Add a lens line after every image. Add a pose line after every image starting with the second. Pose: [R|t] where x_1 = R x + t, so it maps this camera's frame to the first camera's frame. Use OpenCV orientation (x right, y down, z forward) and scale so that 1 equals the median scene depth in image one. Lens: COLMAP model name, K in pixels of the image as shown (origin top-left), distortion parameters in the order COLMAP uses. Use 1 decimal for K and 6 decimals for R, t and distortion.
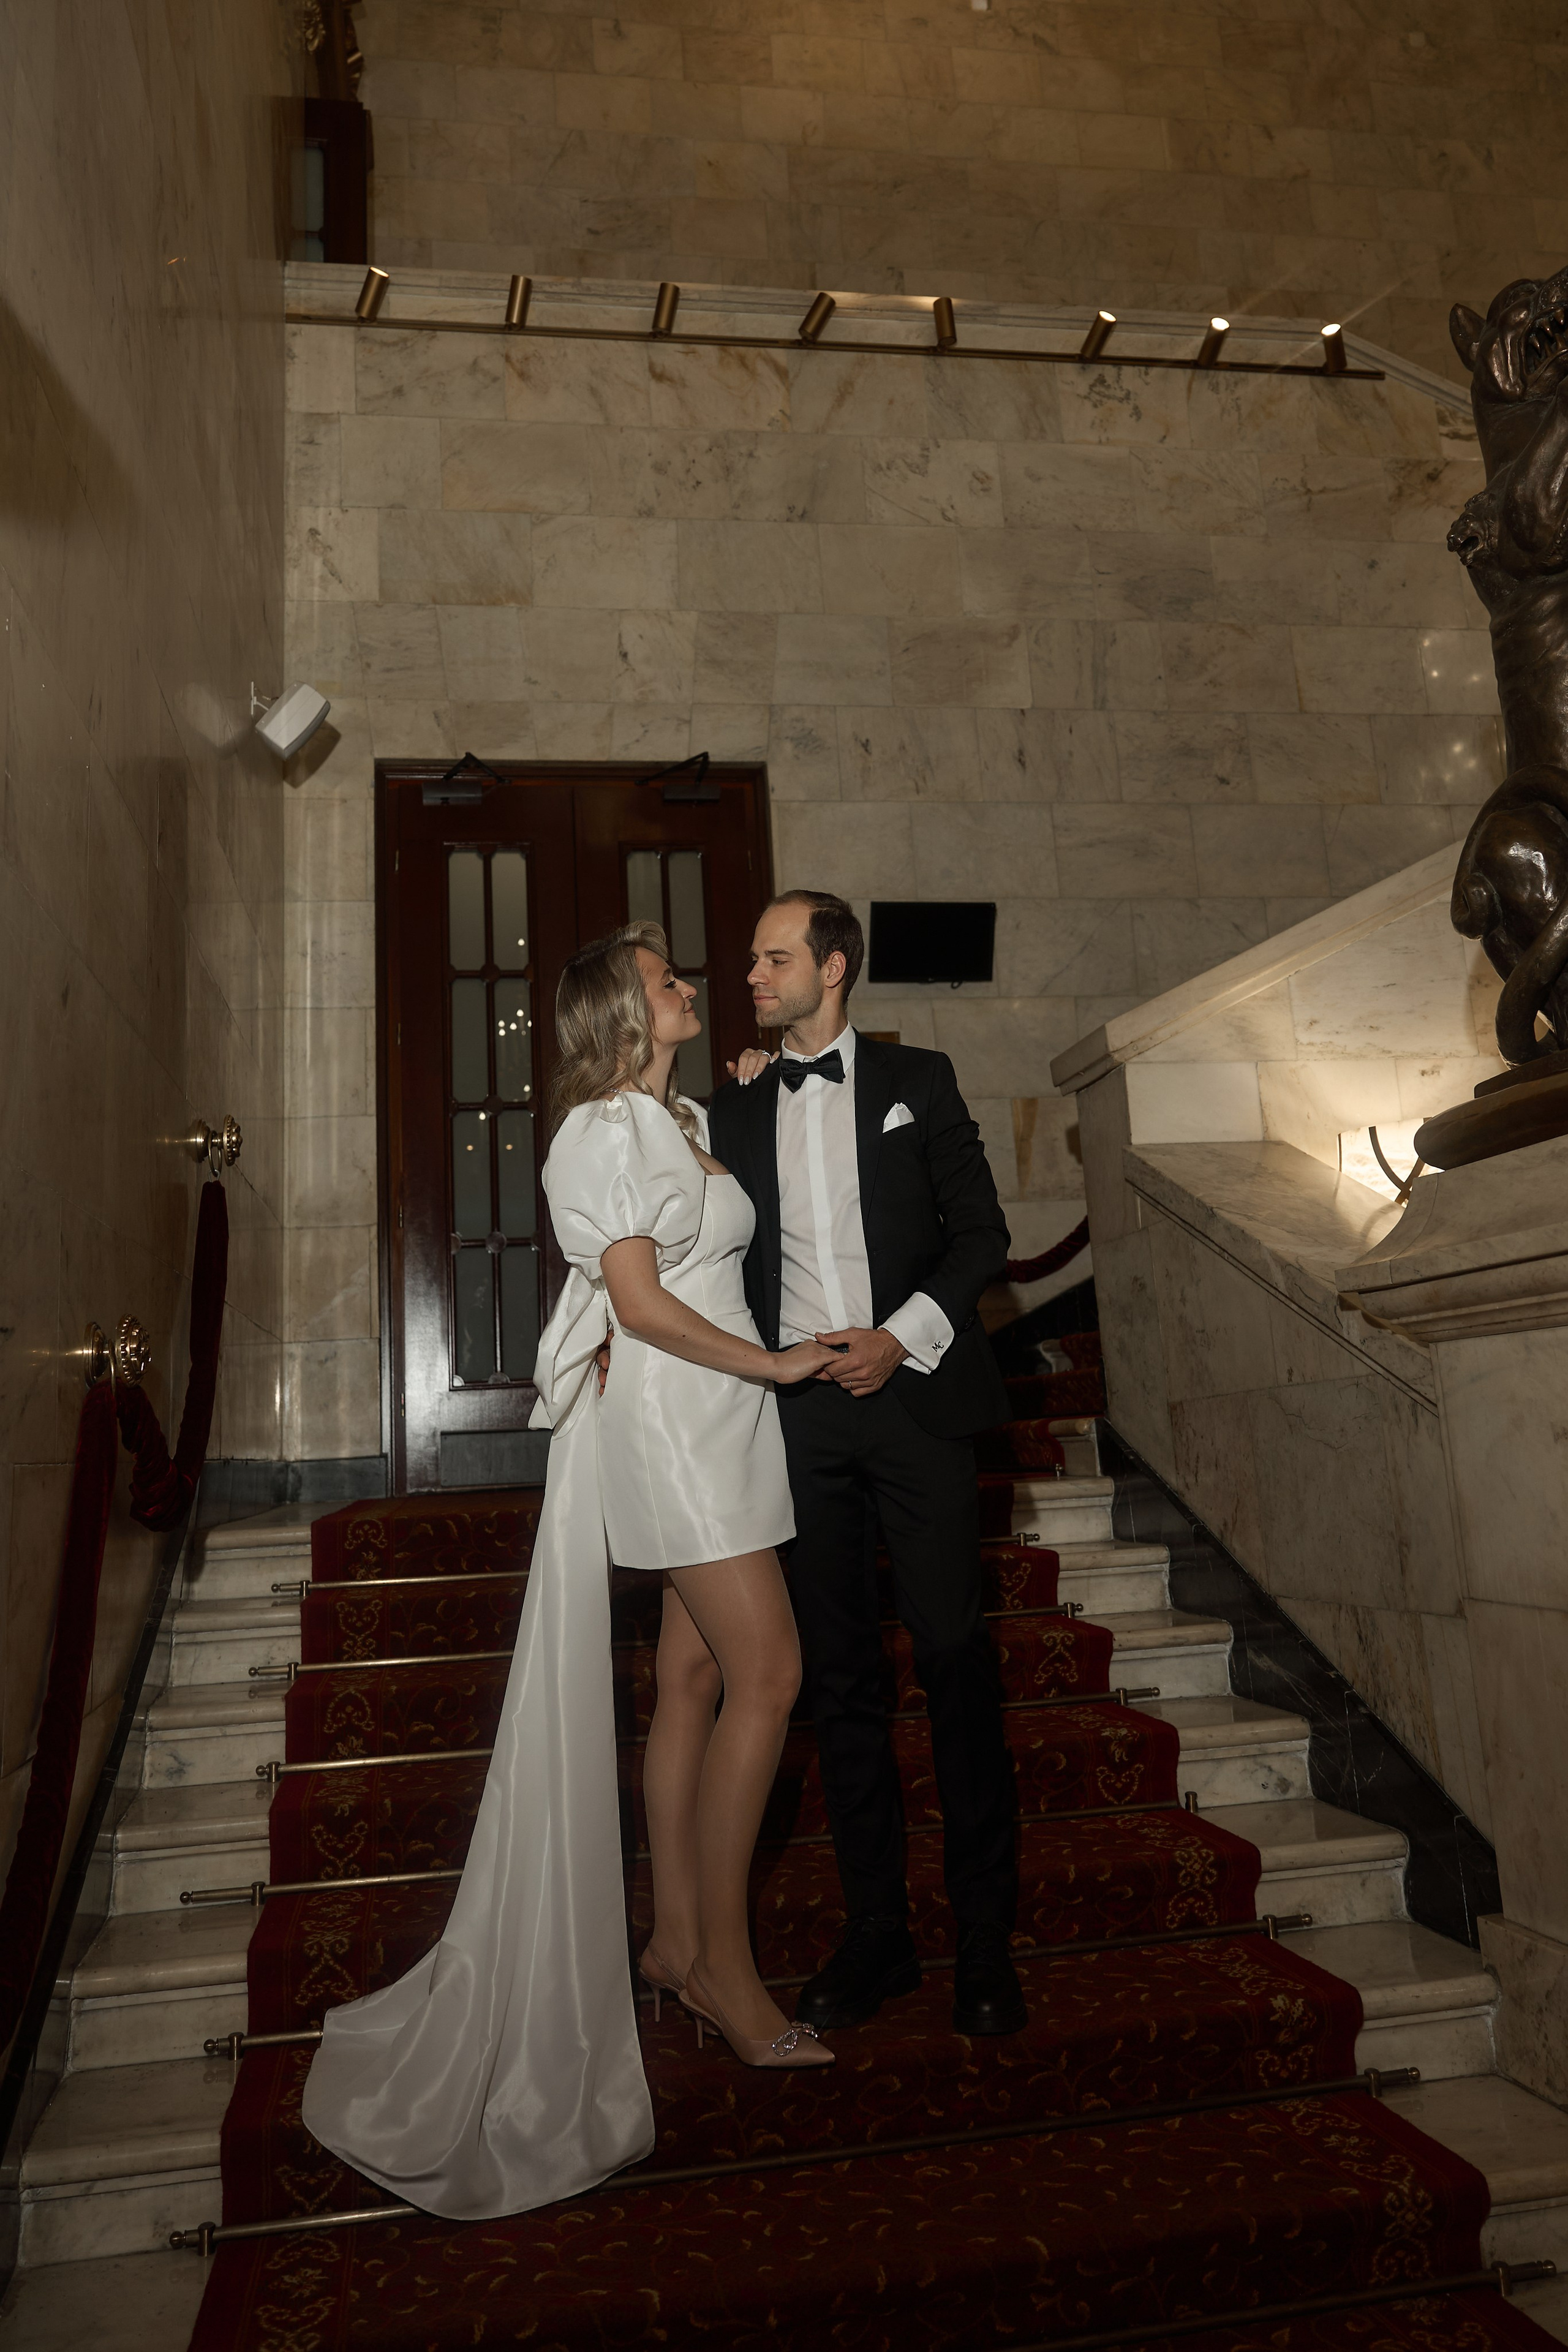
lens RADIAL K [[1805.8, 0, 768.6], [0, 1805.8, 1075.4], [0, 0, 1]] dist [-0.000078, -0.006604]
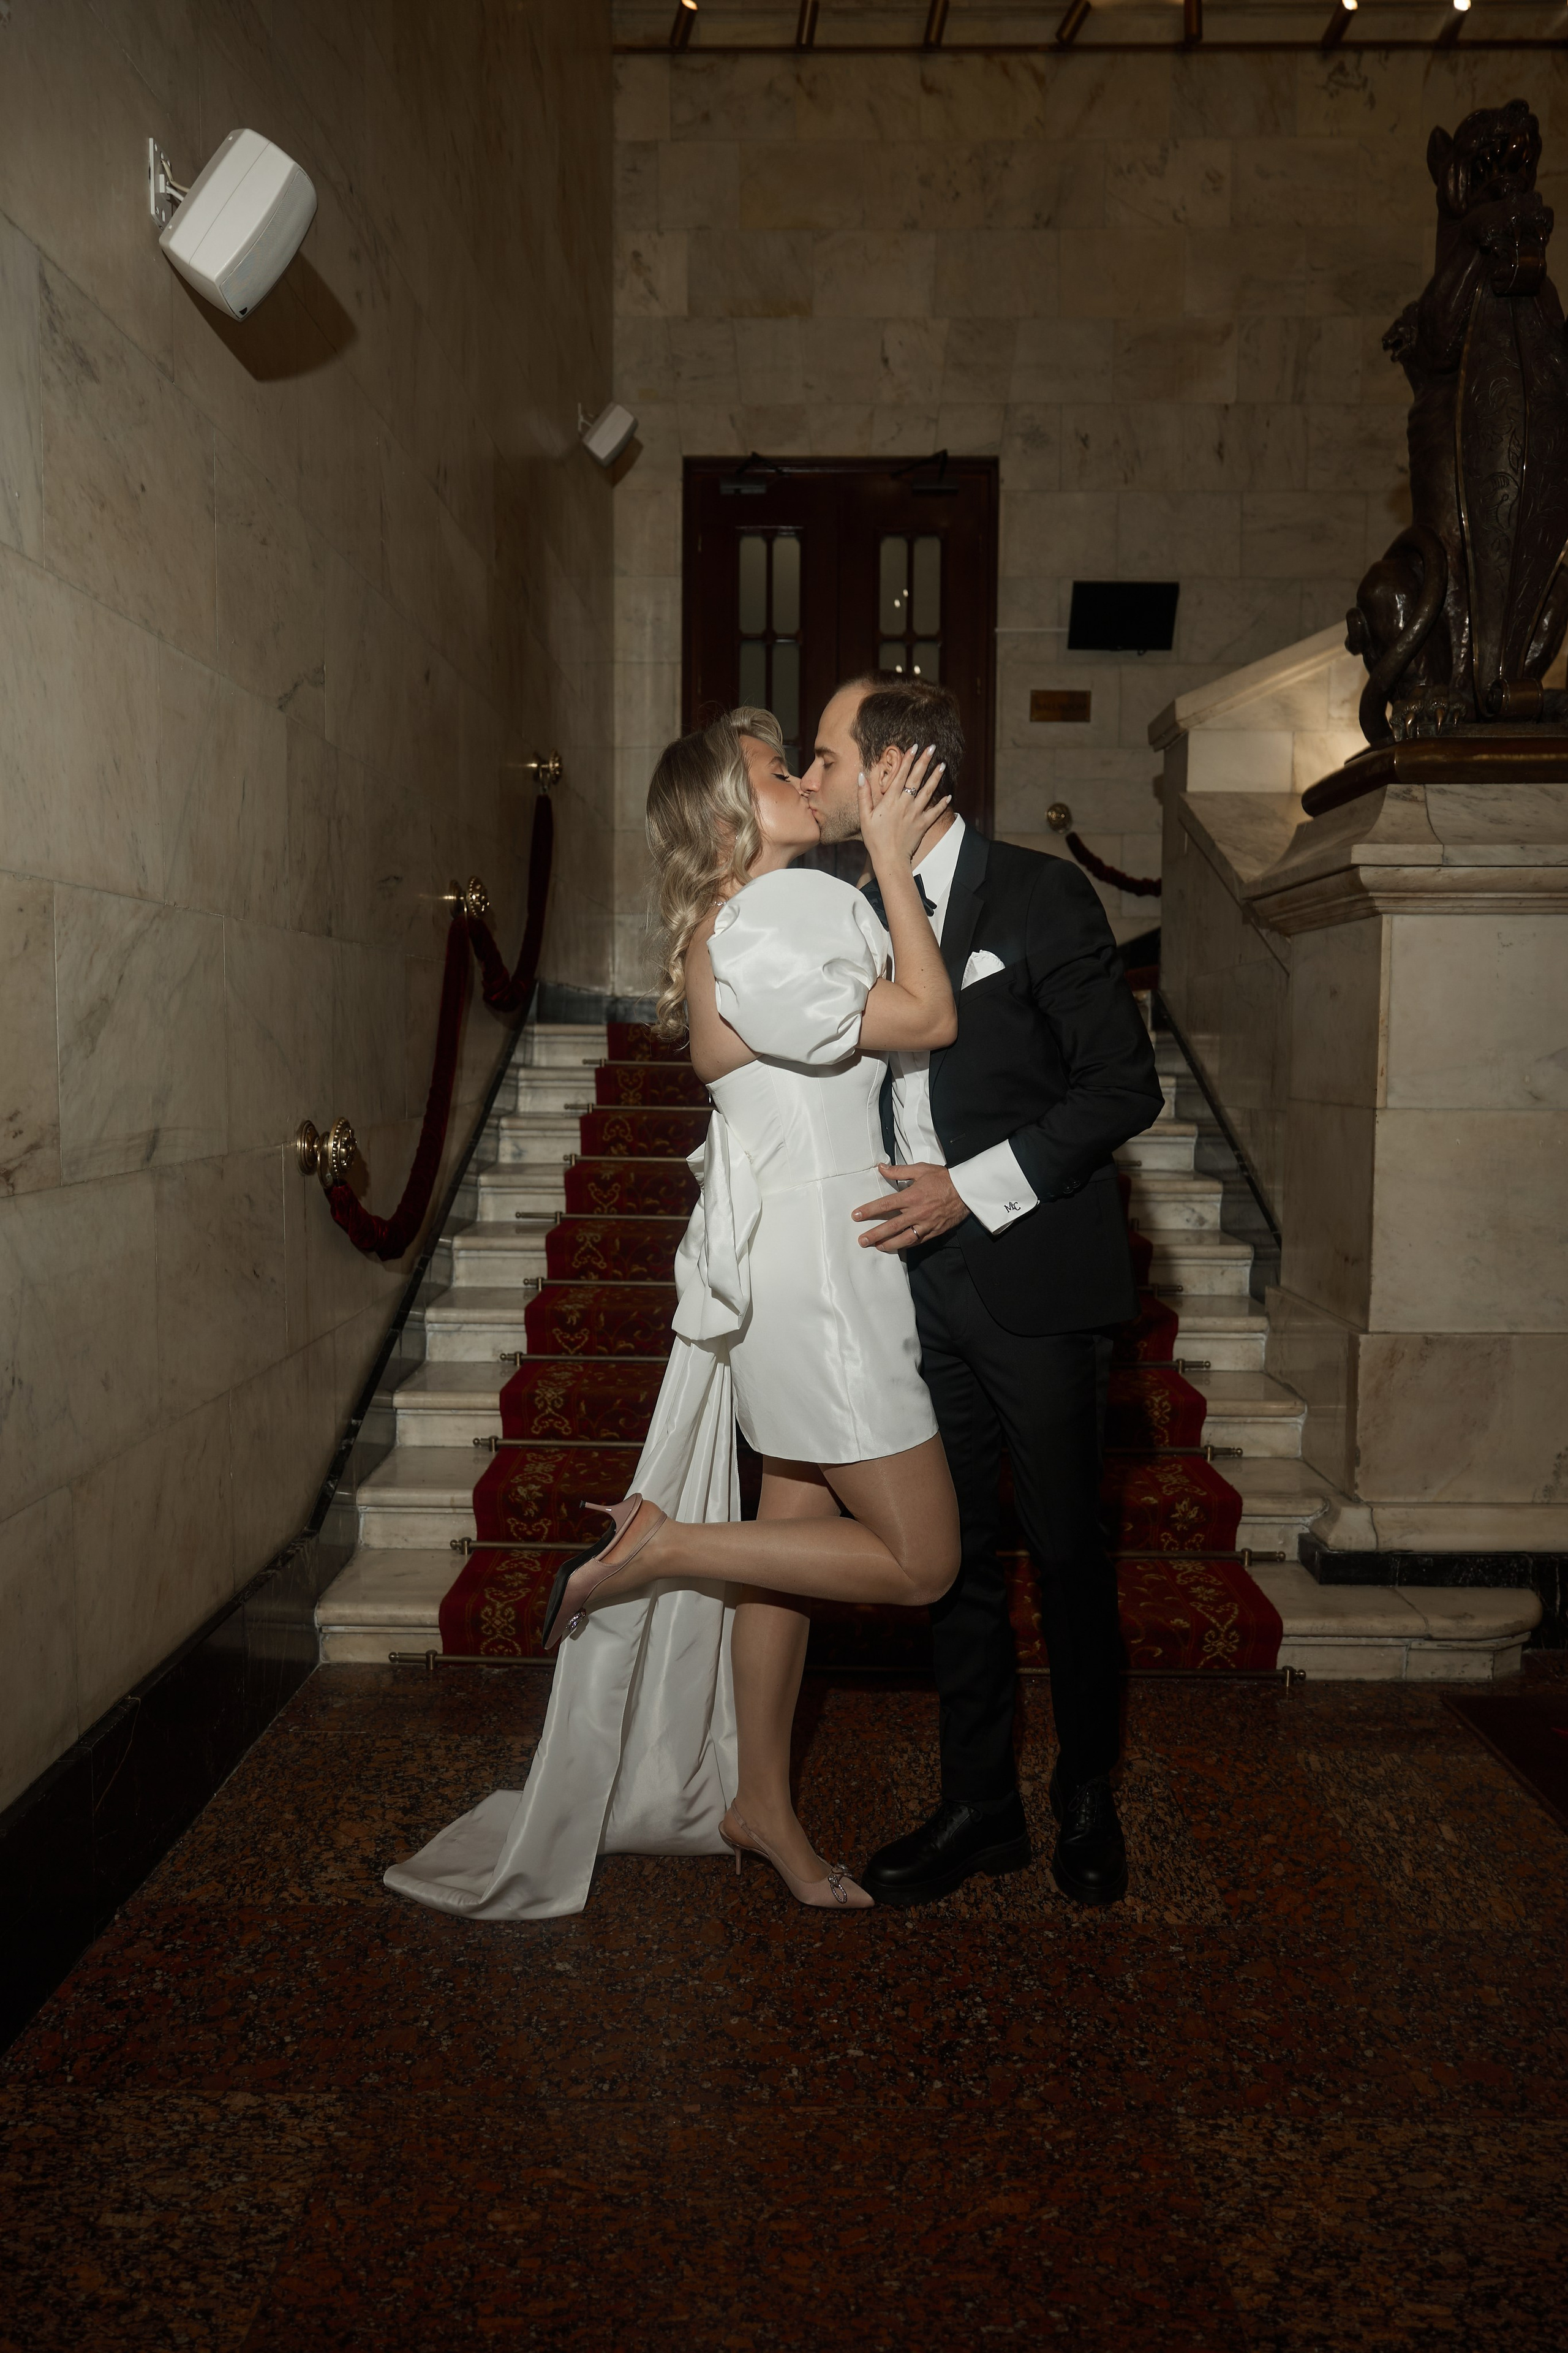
lens RADIAL K [[1546.2, 0, 800.9], [0, 1546.2, 1175.7], [0, 0, 1]] dist [0.002812, -0.000356]
pose [[0.983039, 0.078171, -0.165904, 0.088901], [-0.026677, 0.955939, 0.292352, -0.012717], [0.181447, -0.282967, 0.941810, -0.163202]]
